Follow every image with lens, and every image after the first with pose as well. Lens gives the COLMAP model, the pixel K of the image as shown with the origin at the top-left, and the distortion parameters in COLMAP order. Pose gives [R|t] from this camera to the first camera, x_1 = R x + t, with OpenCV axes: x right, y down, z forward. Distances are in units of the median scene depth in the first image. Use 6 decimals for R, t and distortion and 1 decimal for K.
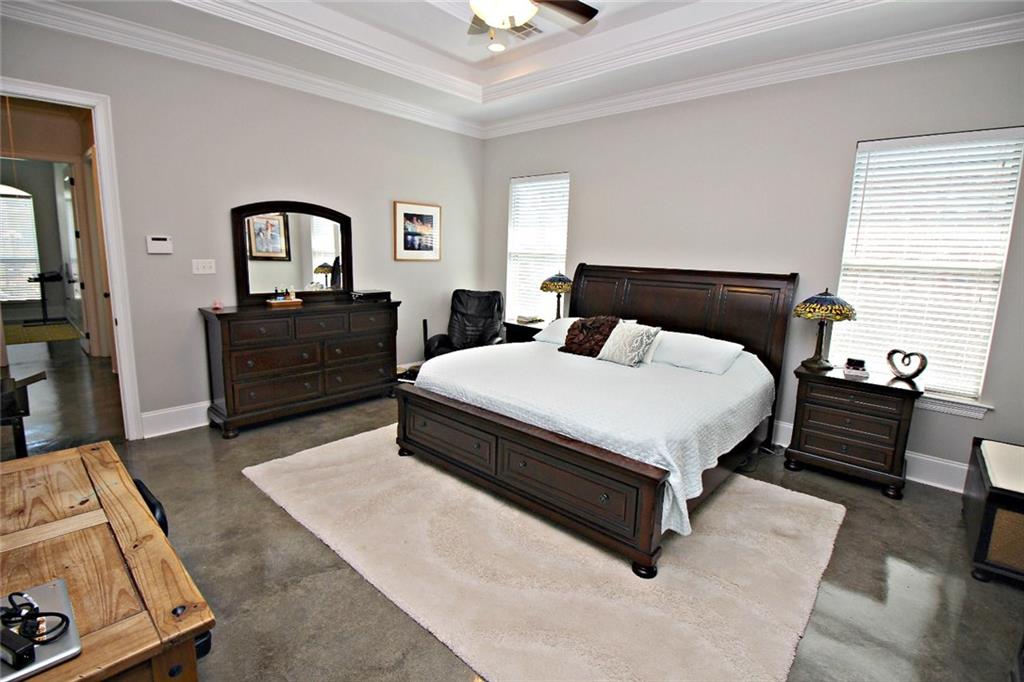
lens RADIAL K [[478.8, 0, 518.9], [0, 478.8, 338.1], [0, 0, 1]] dist [-0.009203, -0.005831]
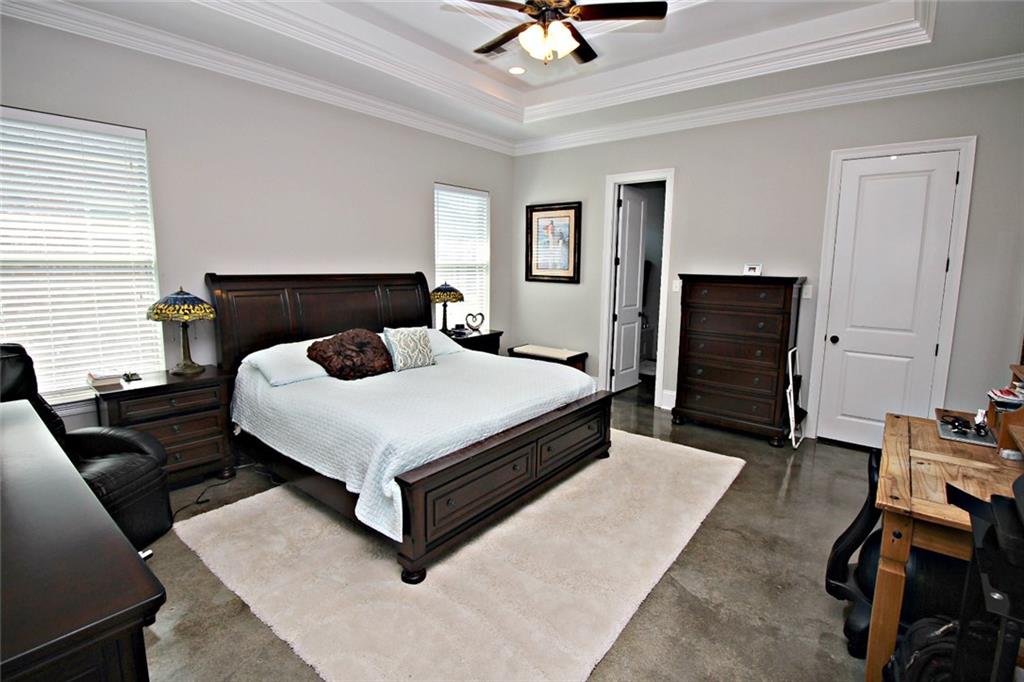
lens RADIAL K [[478.8, 0, 520.5], [0, 478.8, 333.5], [0, 0, 1]] dist [-0.009203, -0.005831]
pose [[-0.062873, -0.173487, 0.982827, -1.252561], [0.159988, 0.970288, 0.181508, -0.263125], [-0.985115, 0.168653, -0.033249, 1.247591]]
